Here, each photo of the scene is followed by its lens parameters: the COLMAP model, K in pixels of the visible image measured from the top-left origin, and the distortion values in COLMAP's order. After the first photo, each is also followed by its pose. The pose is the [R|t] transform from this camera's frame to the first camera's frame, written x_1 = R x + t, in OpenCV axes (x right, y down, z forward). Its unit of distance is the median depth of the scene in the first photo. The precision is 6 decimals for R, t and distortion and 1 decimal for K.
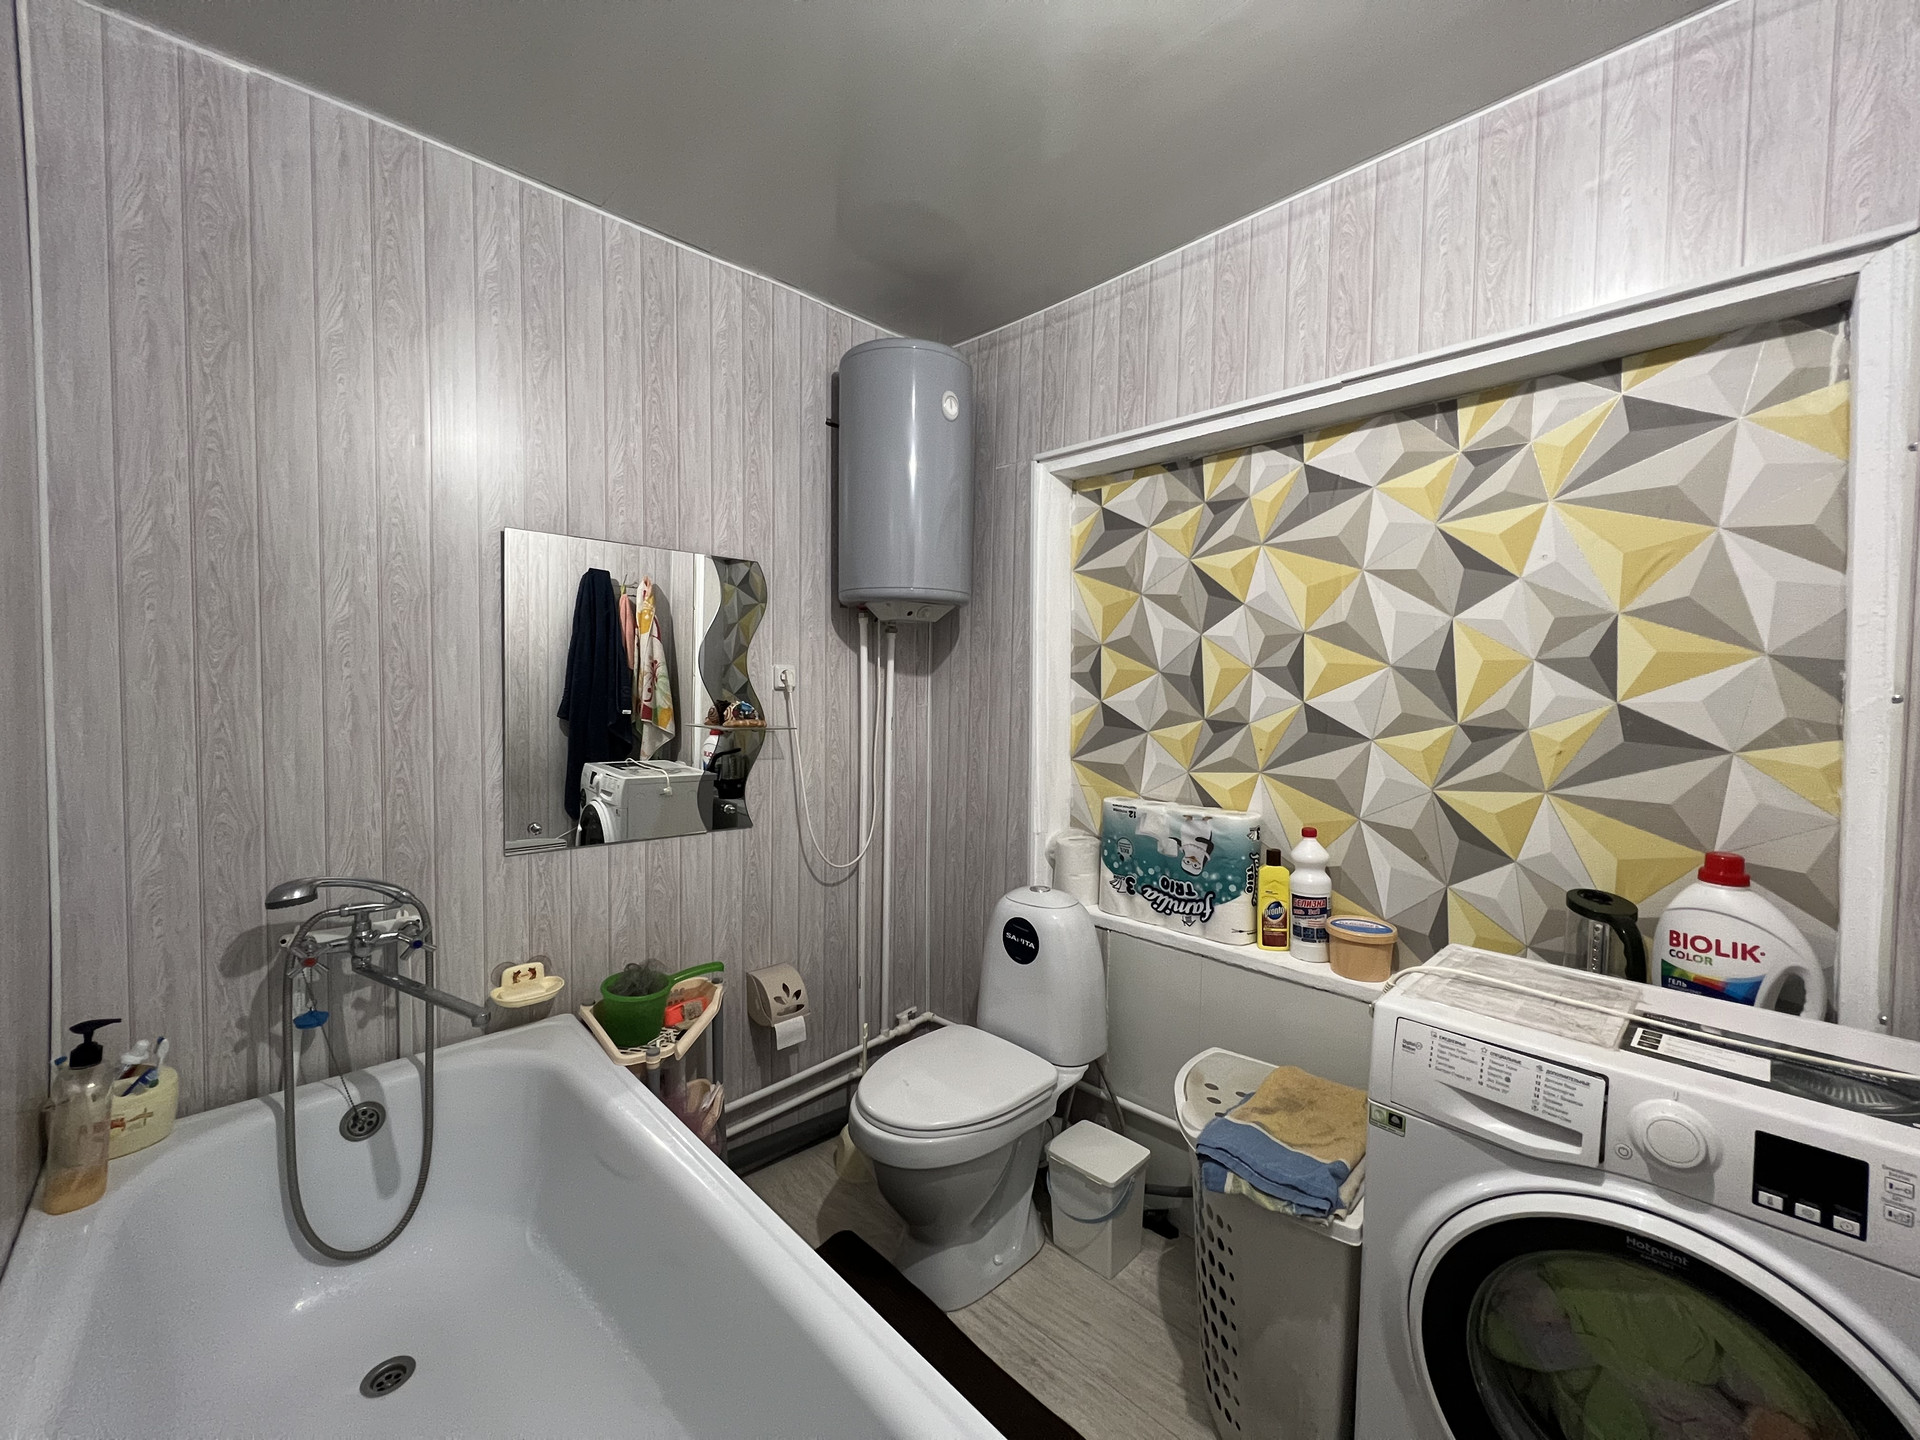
lens RADIAL K [[768.5, 0, 966.1], [0, 768.5, 720.6], [0, 0, 1]] dist [-0.002162, 0.000535]
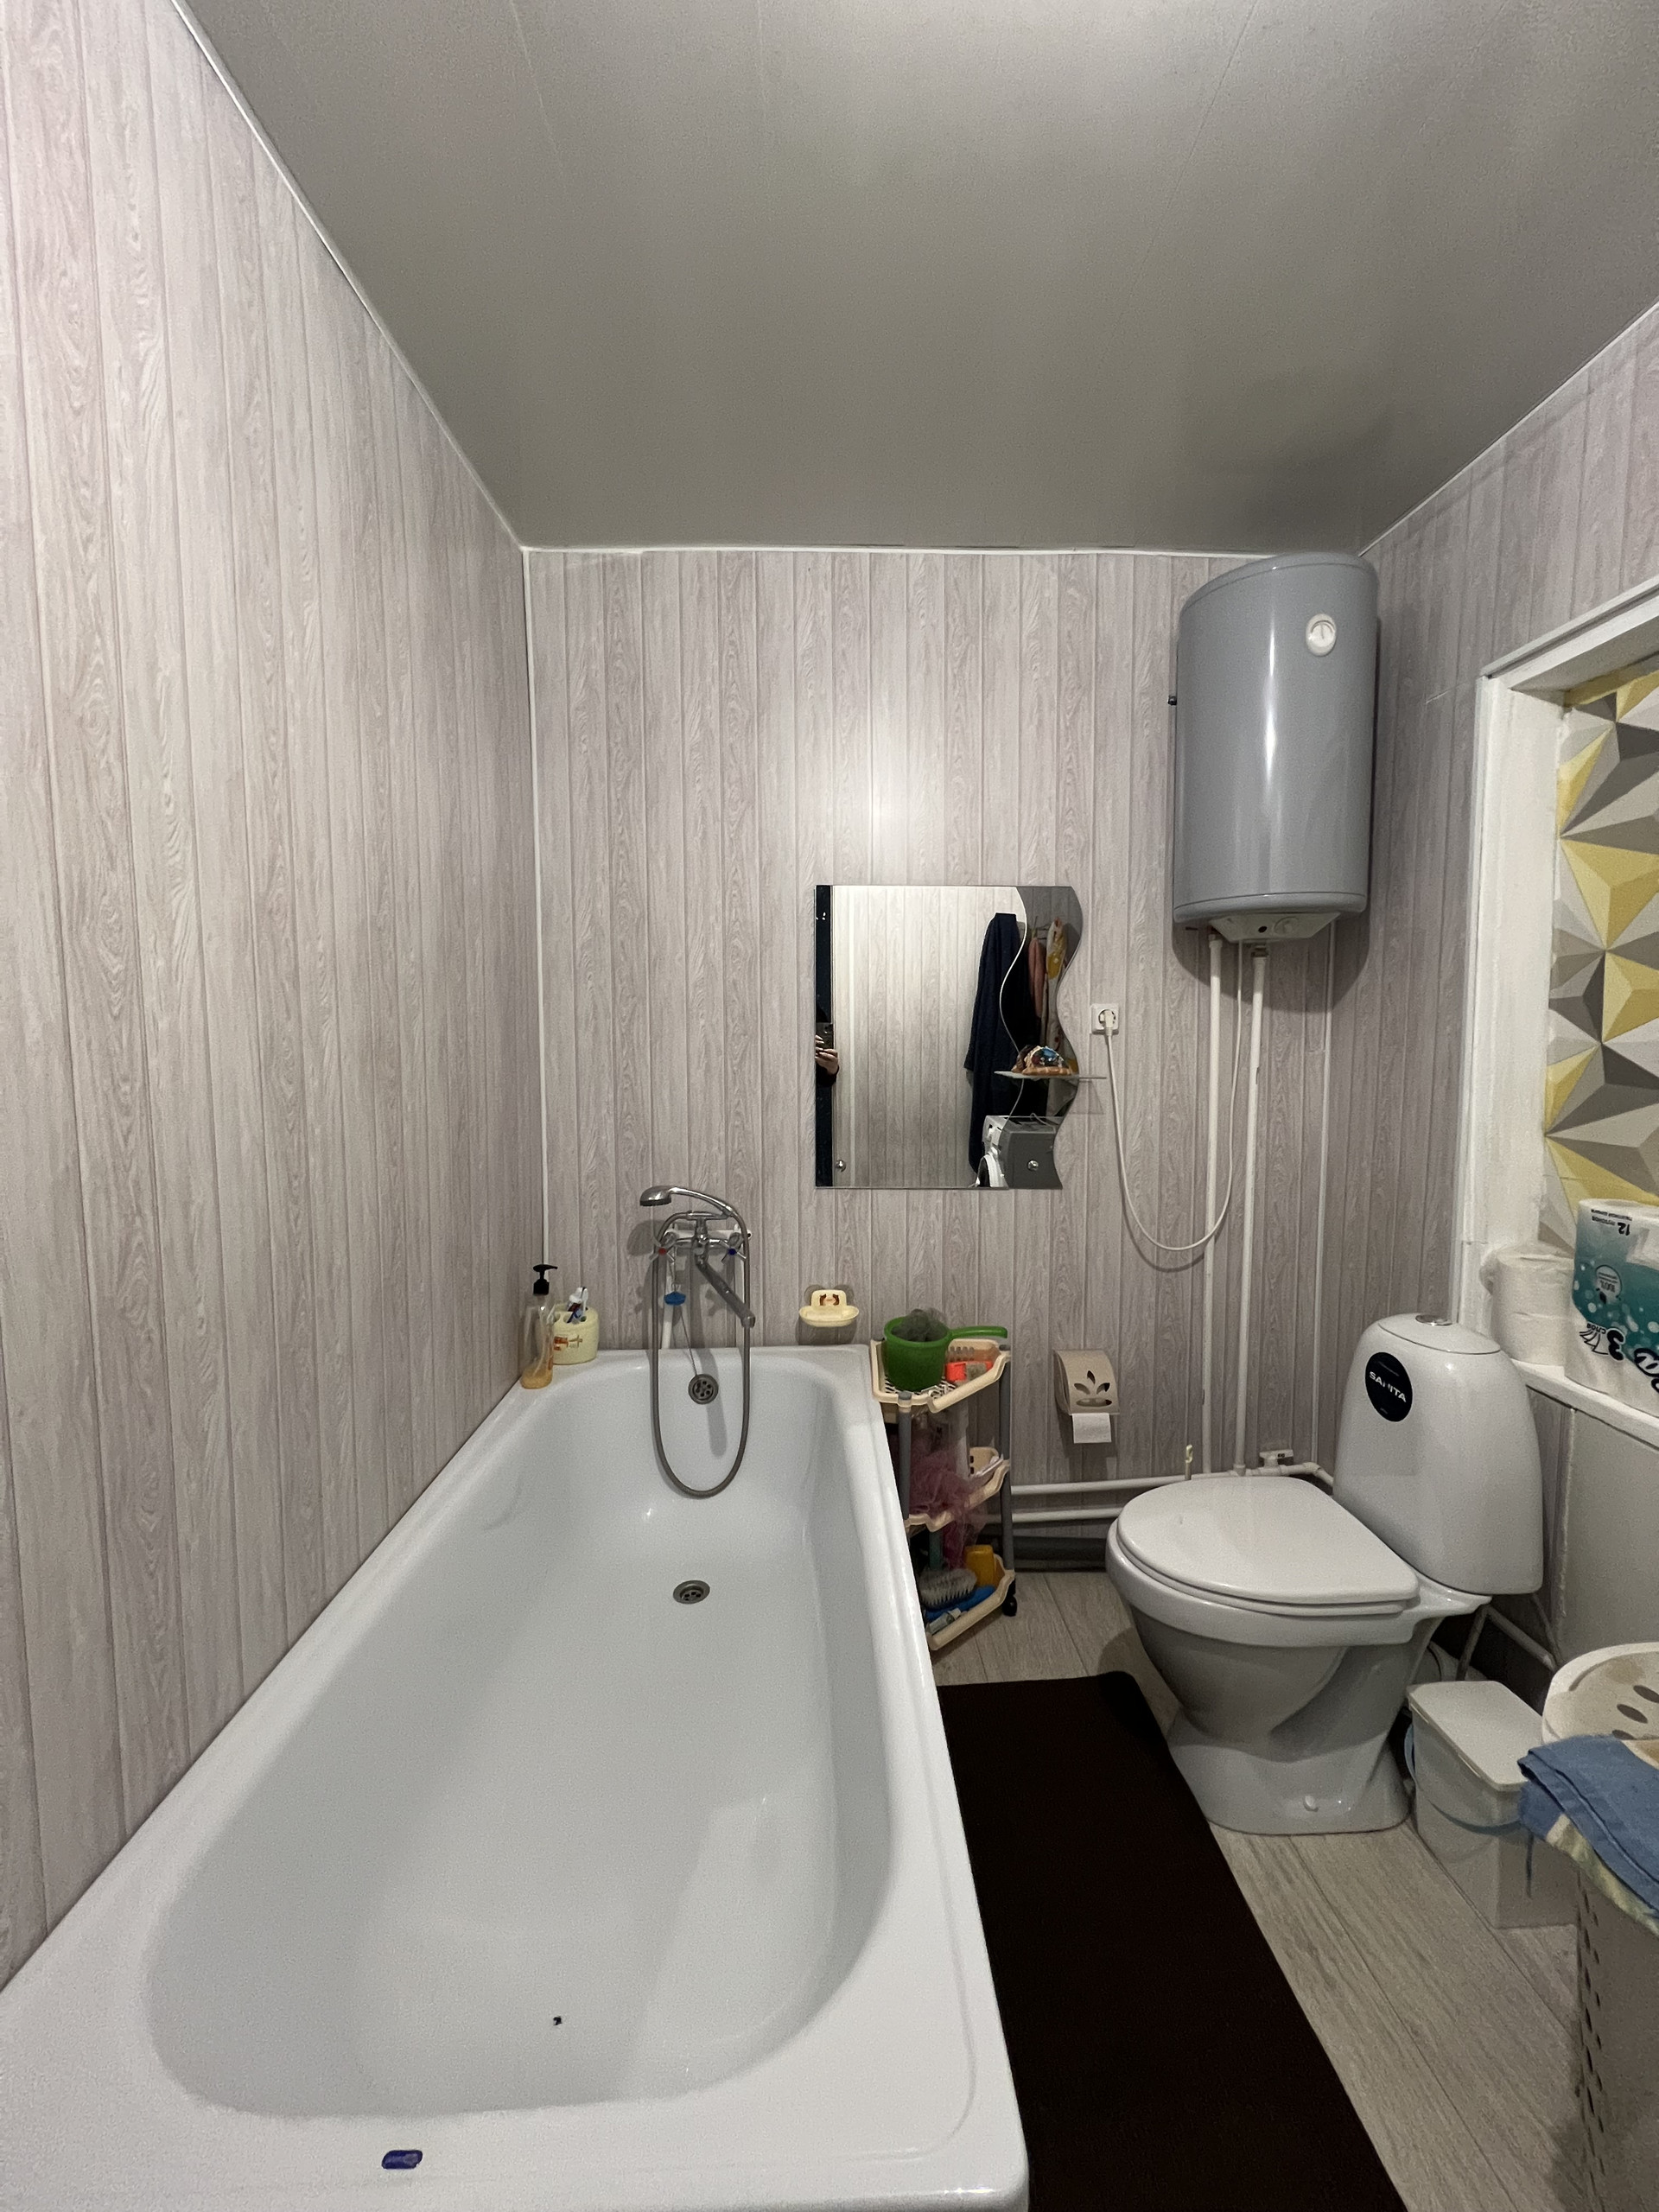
lens RADIAL K [[885.4, 0, 832.4], [0, 885.4, 1108.2], [0, 0, 1]] dist [-0.002162, 0.000535]
pose [[0.744256, 0.038749, -0.666770, 0.212983], [-0.016936, 0.999090, 0.039158, 0.010457], [0.667680, -0.017851, 0.744235, 0.066774]]
